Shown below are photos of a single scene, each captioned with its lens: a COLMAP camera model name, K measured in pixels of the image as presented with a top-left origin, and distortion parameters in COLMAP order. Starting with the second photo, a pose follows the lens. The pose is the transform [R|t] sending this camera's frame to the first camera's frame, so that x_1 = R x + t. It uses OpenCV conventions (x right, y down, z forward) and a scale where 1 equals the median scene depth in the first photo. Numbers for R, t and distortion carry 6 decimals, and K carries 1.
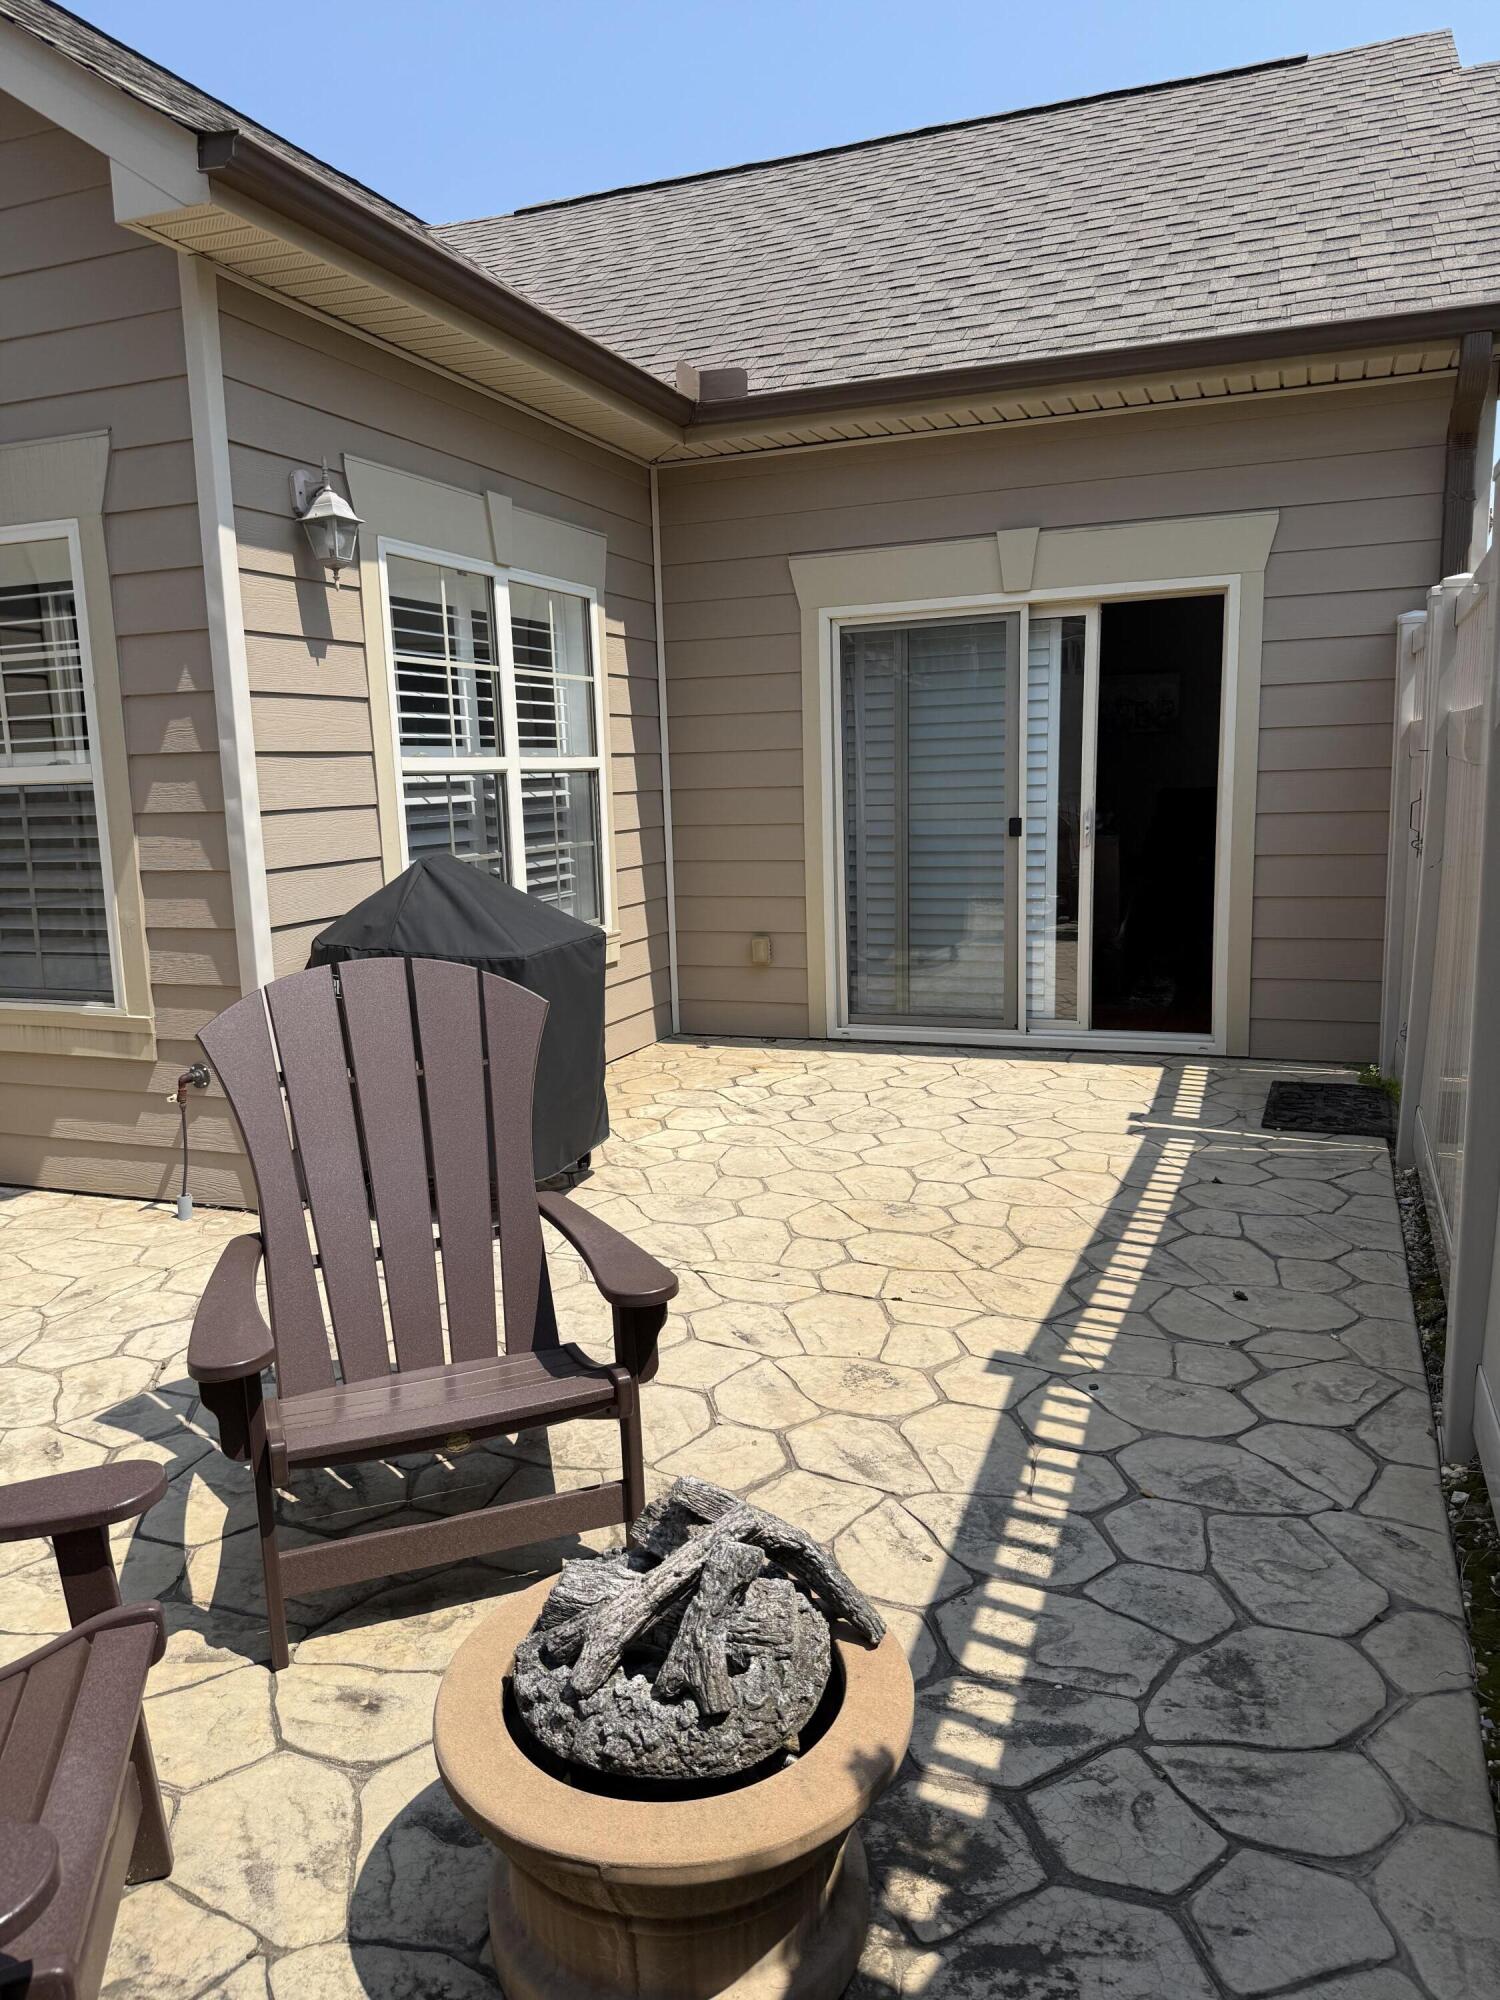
lens RADIAL K [[1409.1, 0, 734.4], [0, 1409.1, 1003.1], [0, 0, 1]] dist [0.004373, -0.011019]
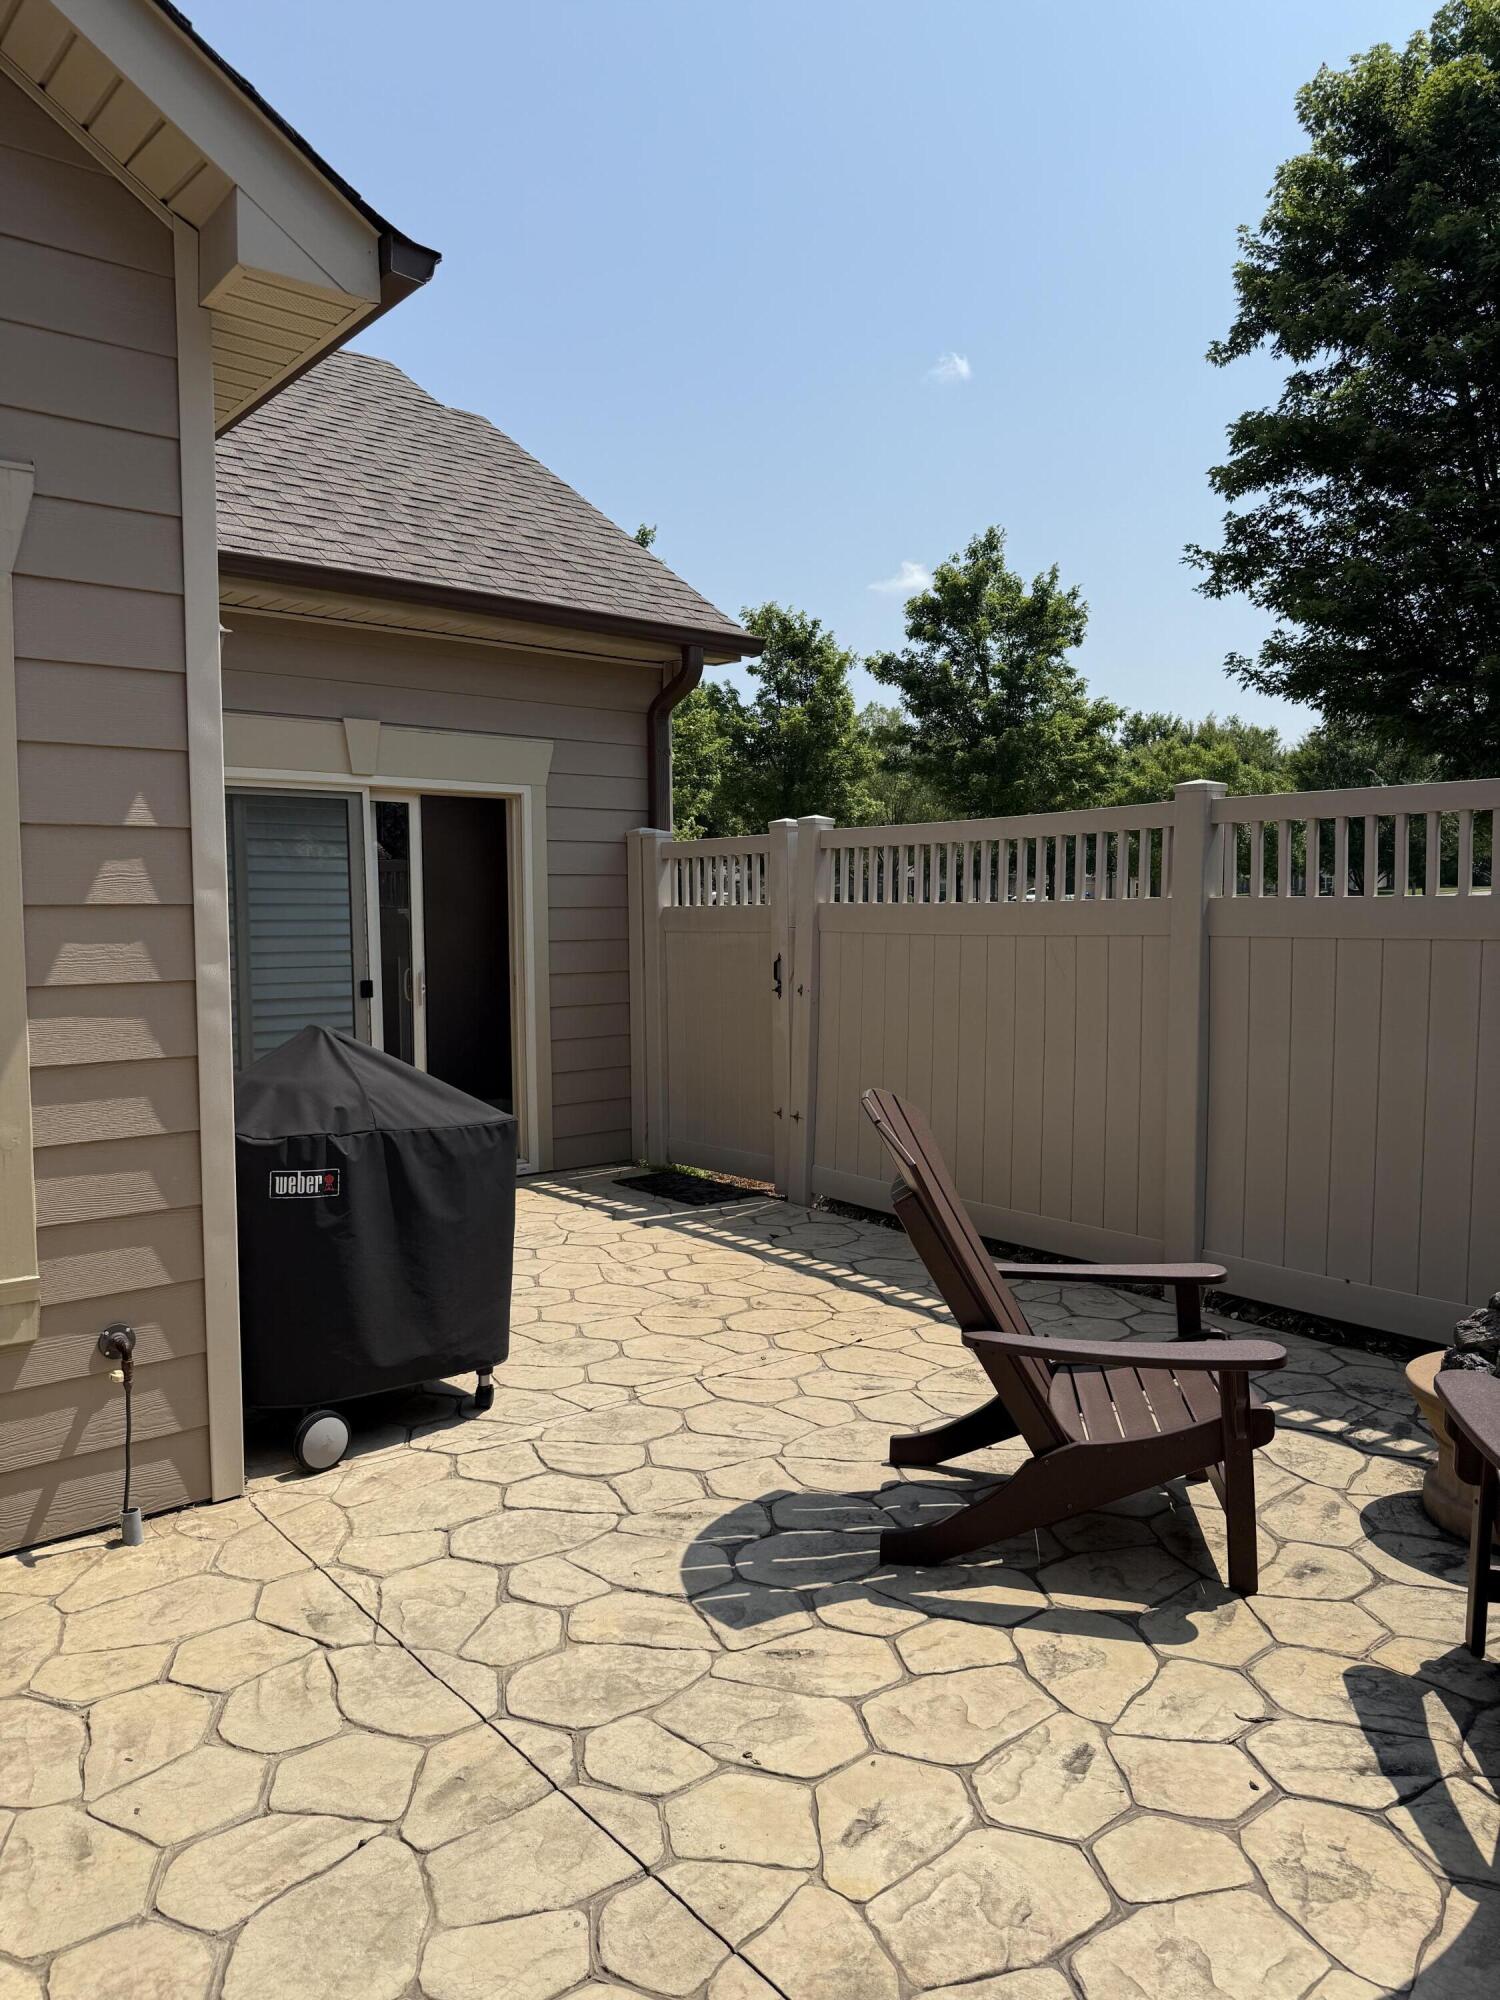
lens RADIAL K [[1409.1, 0, 730.7], [0, 1409.1, 1011.5], [0, 0, 1]] dist [0.004373, -0.011019]
pose [[0.497078, -0.039954, 0.866785, -0.896078], [0.141101, 0.989365, -0.035314, -0.049328], [-0.856156, 0.139858, 0.497430, 0.360600]]
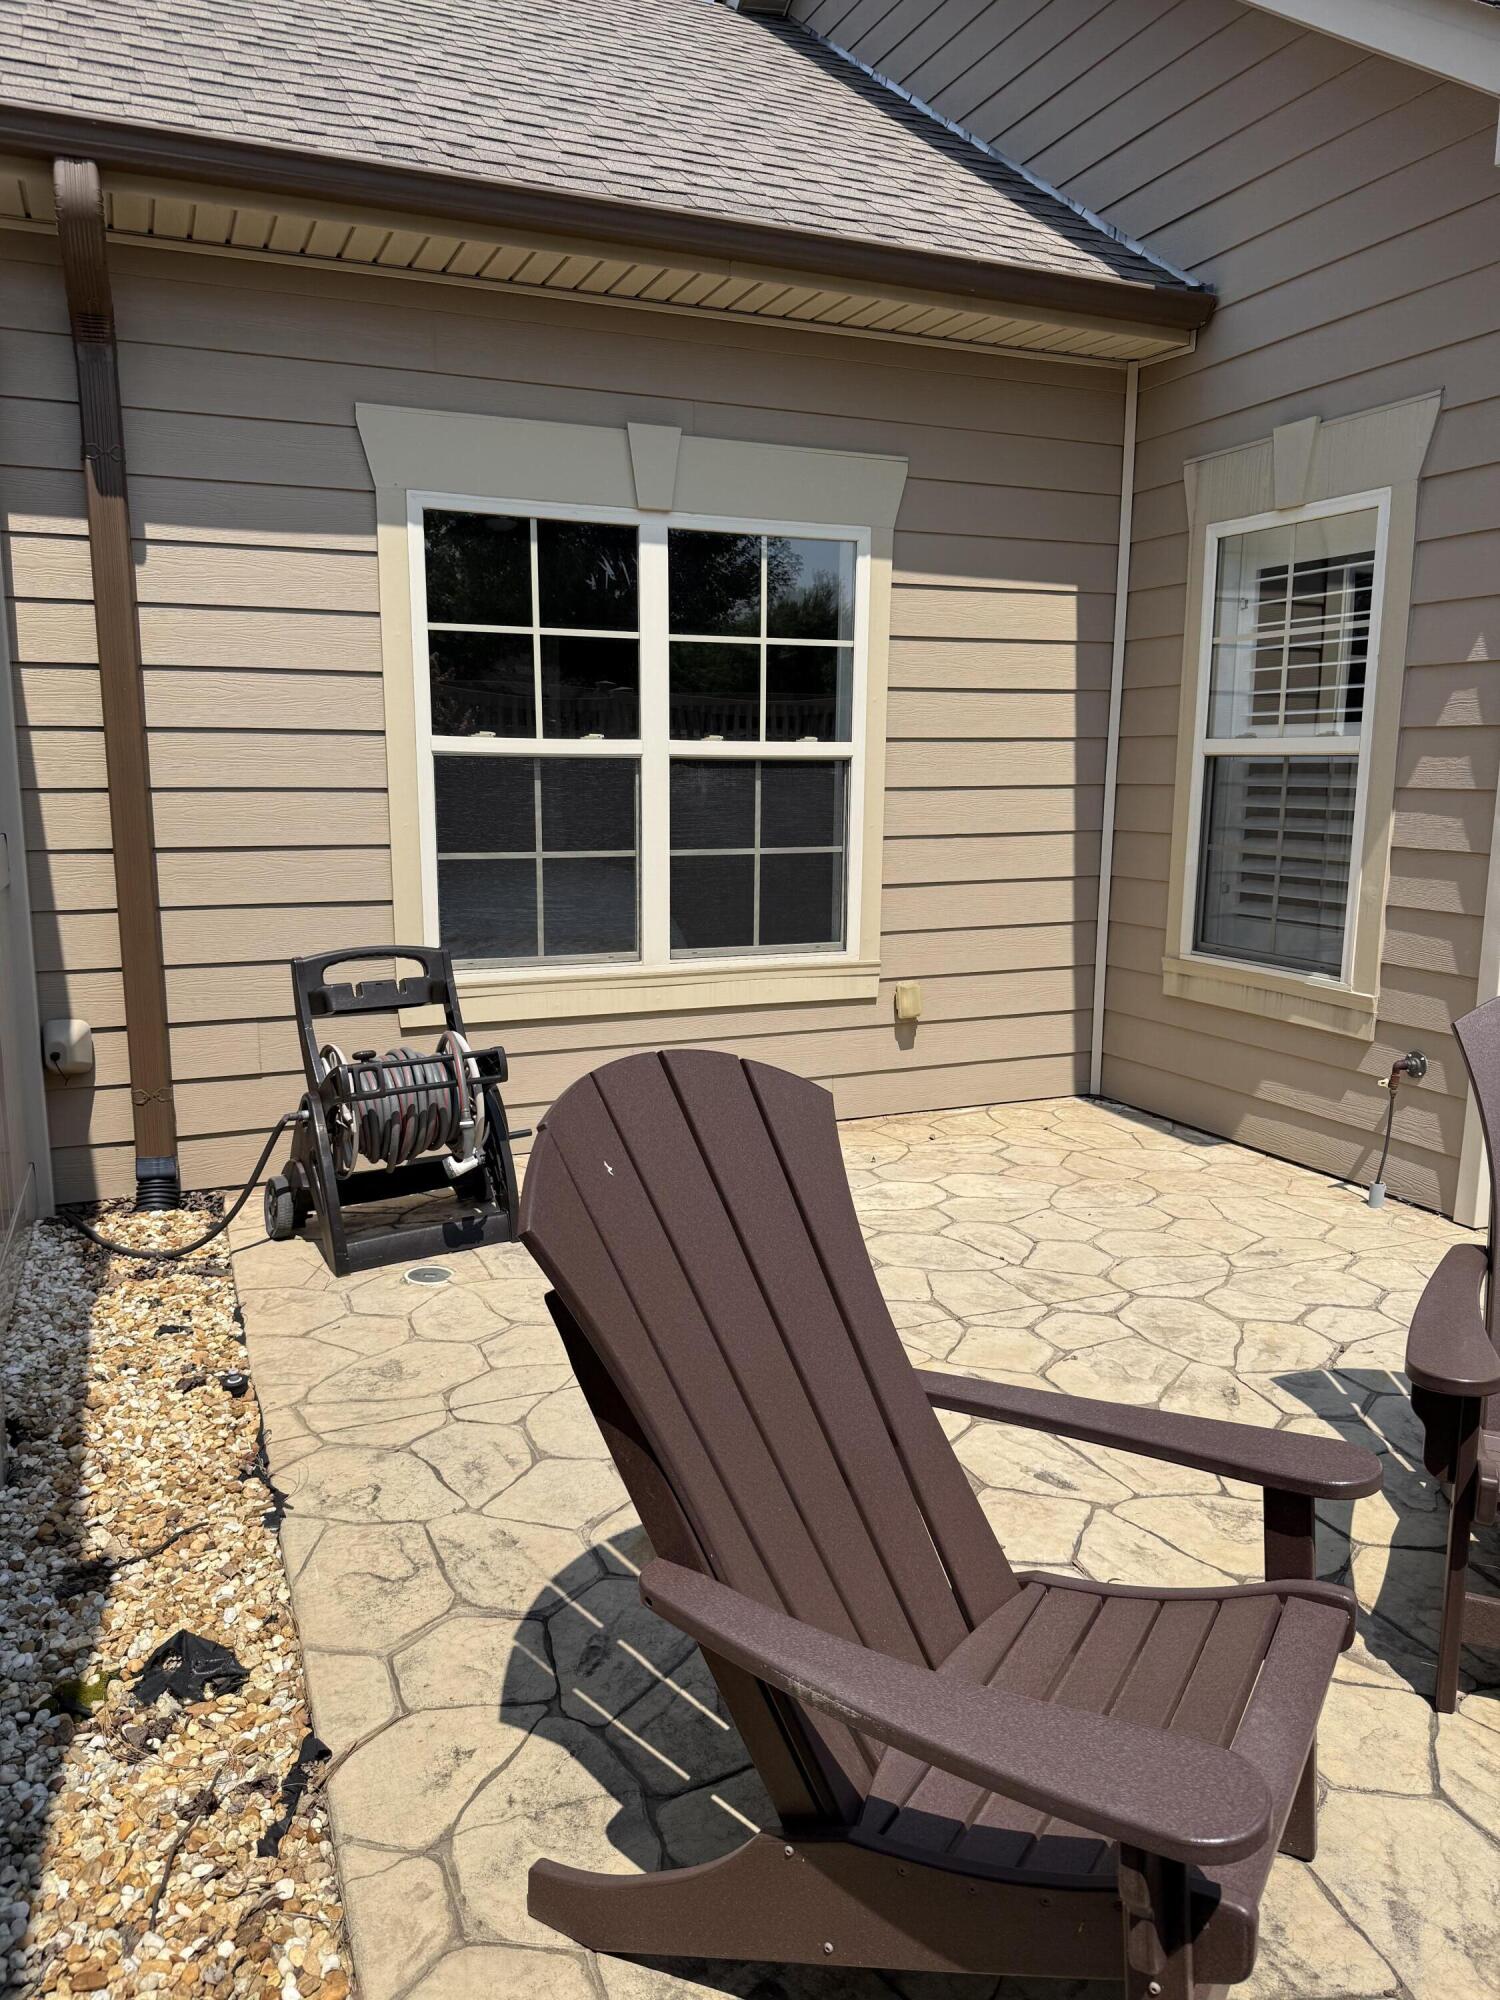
lens RADIAL K [[1409.1, 0, 741.3], [0, 1409.1, 1006.9], [0, 0, 1]] dist [0.004373, -0.011019]
pose [[0.695028, 0.154577, -0.702169, -0.033540], [-0.141391, 0.986930, 0.077312, 0.003783], [0.704943, 0.045546, 0.707800, -0.002752]]
